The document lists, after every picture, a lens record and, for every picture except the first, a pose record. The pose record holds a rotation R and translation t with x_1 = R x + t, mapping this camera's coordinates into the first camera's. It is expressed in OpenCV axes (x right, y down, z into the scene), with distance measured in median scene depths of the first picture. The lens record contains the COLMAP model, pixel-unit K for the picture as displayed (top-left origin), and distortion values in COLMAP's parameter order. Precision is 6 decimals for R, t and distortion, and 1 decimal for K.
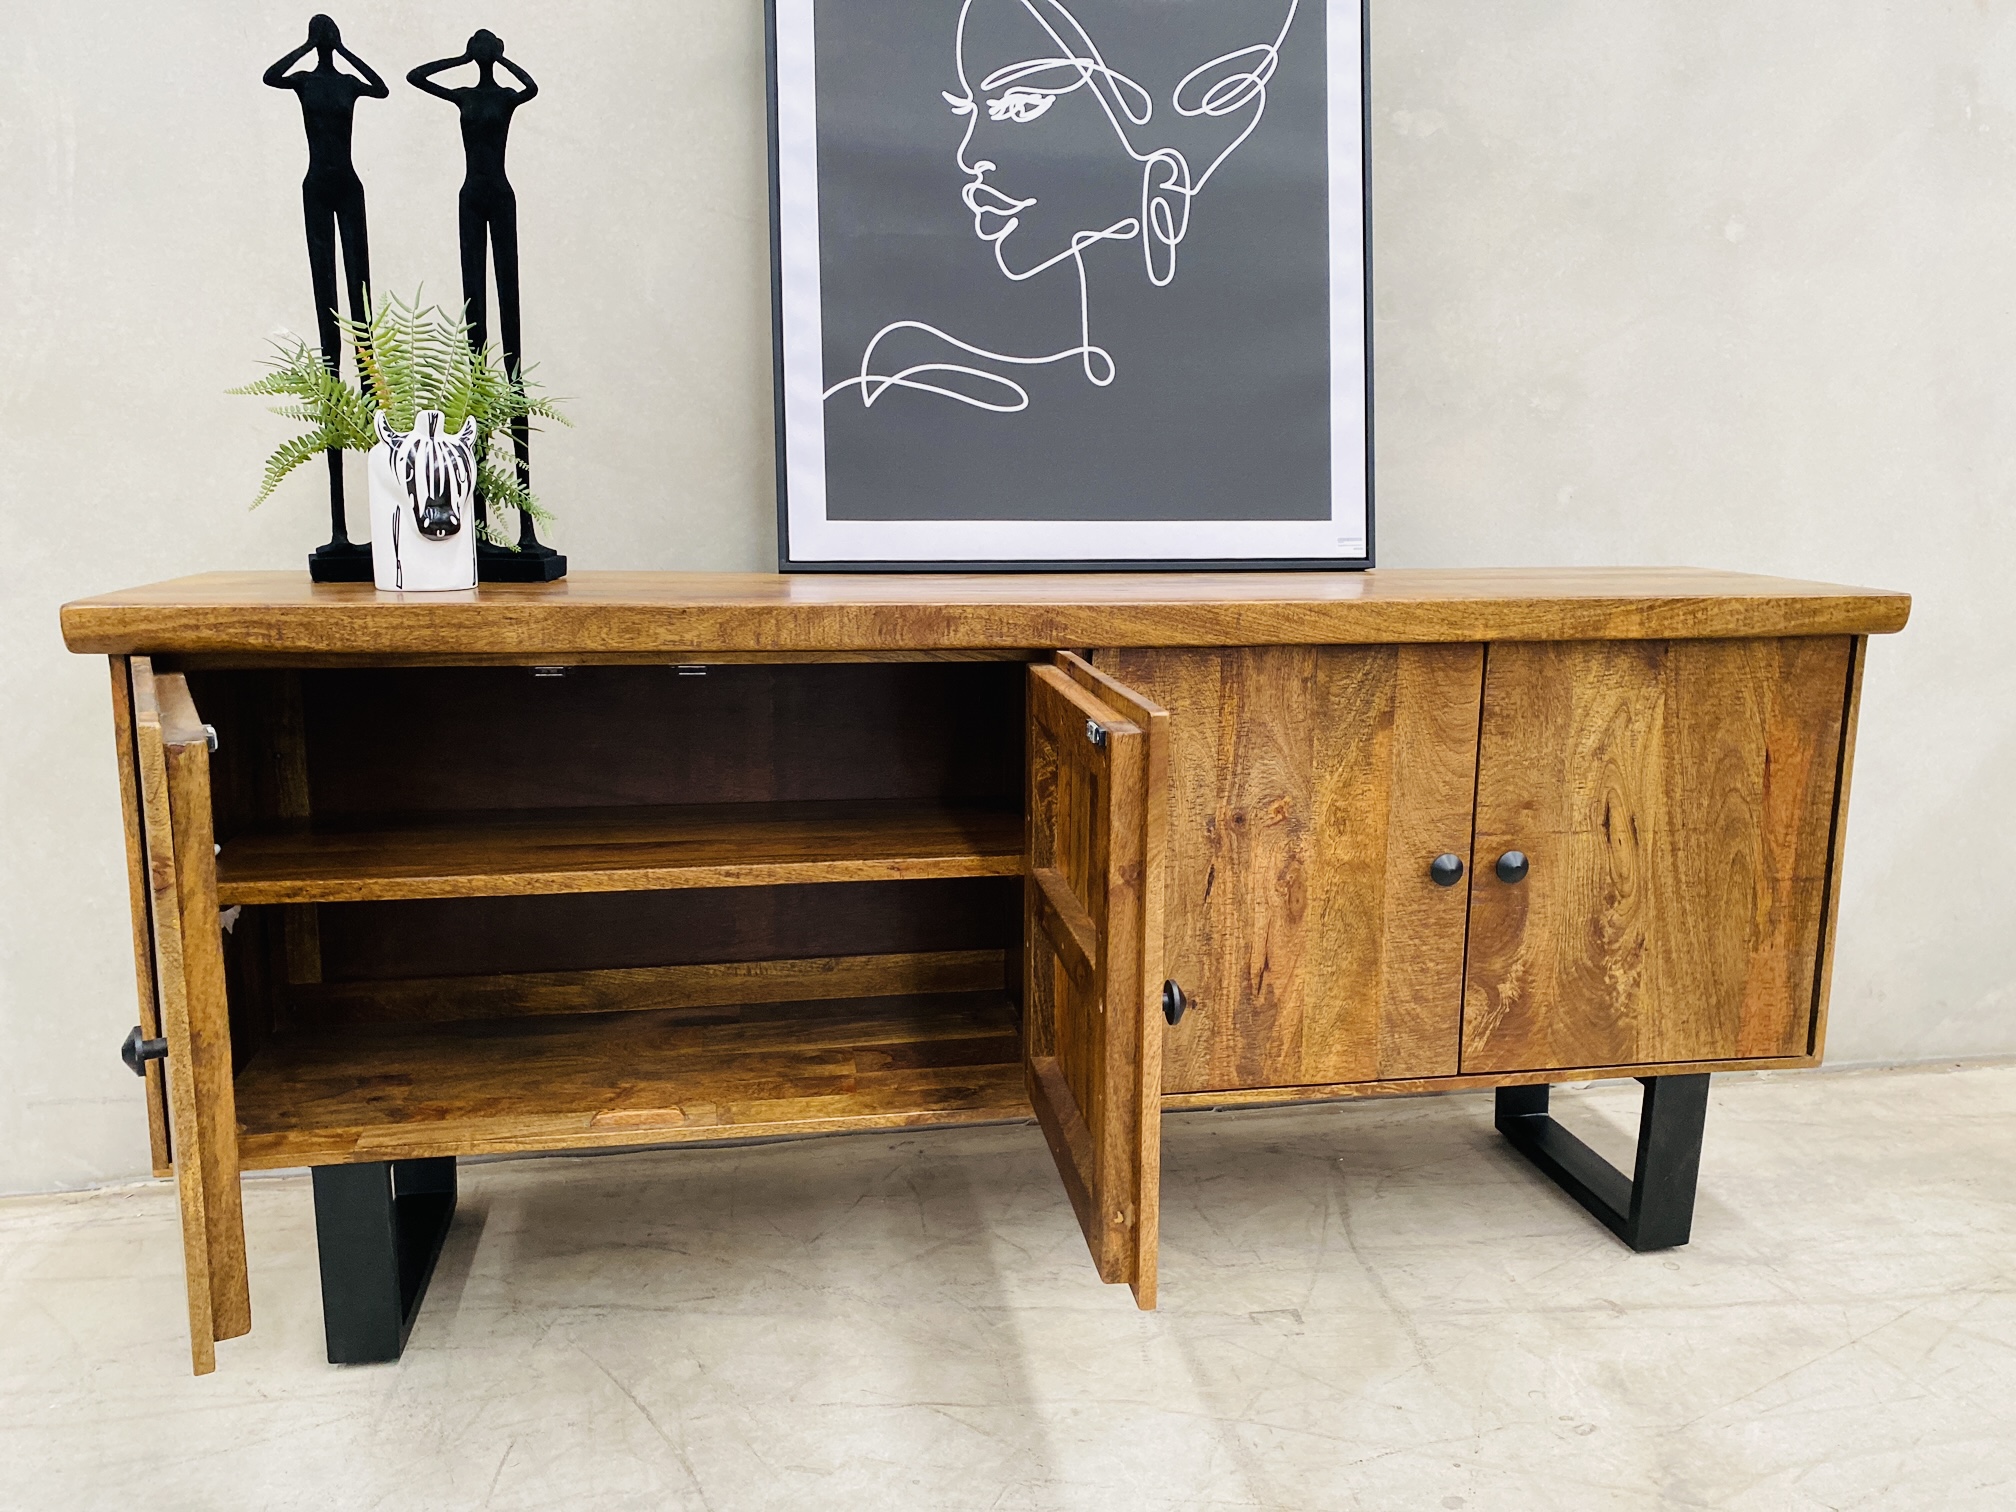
lens RADIAL K [[1545.7, 0, 1010.2], [0, 1545.7, 756.4], [0, 0, 1]] dist [0.038920, -0.033392]
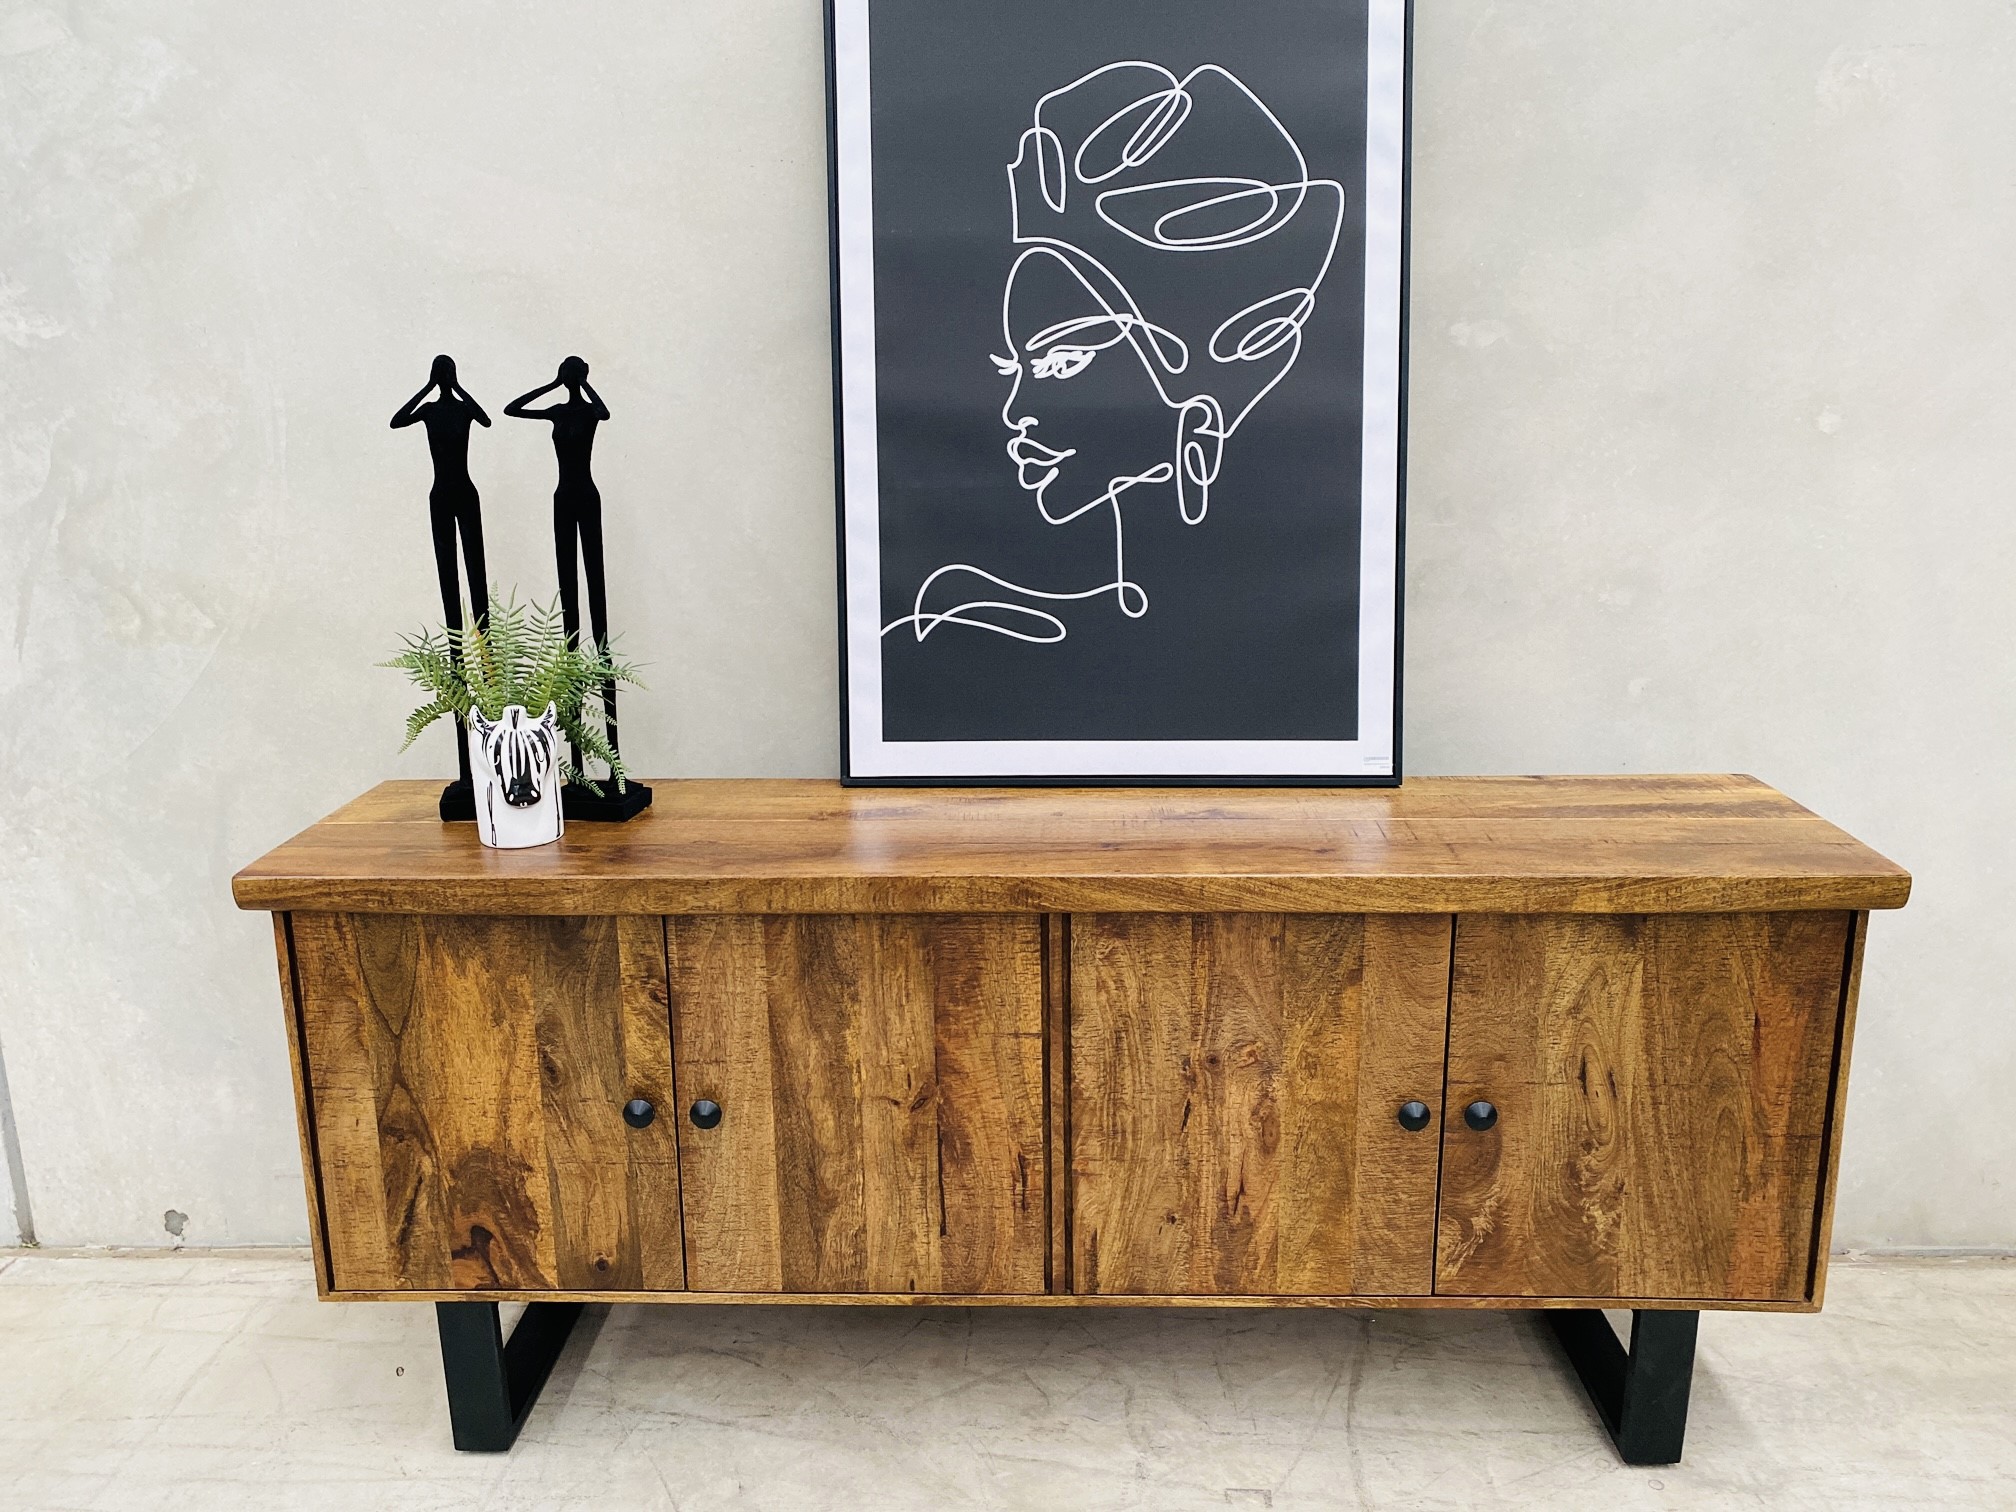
lens RADIAL K [[1545.7, 0, 1007.8], [0, 1545.7, 756.4], [0, 0, 1]] dist [0.038920, -0.033392]
pose [[0.978098, 0.029681, -0.206016, 0.210698], [-0.017262, 0.997938, 0.061819, -0.222787], [0.207426, -0.056908, 0.976594, -0.080403]]
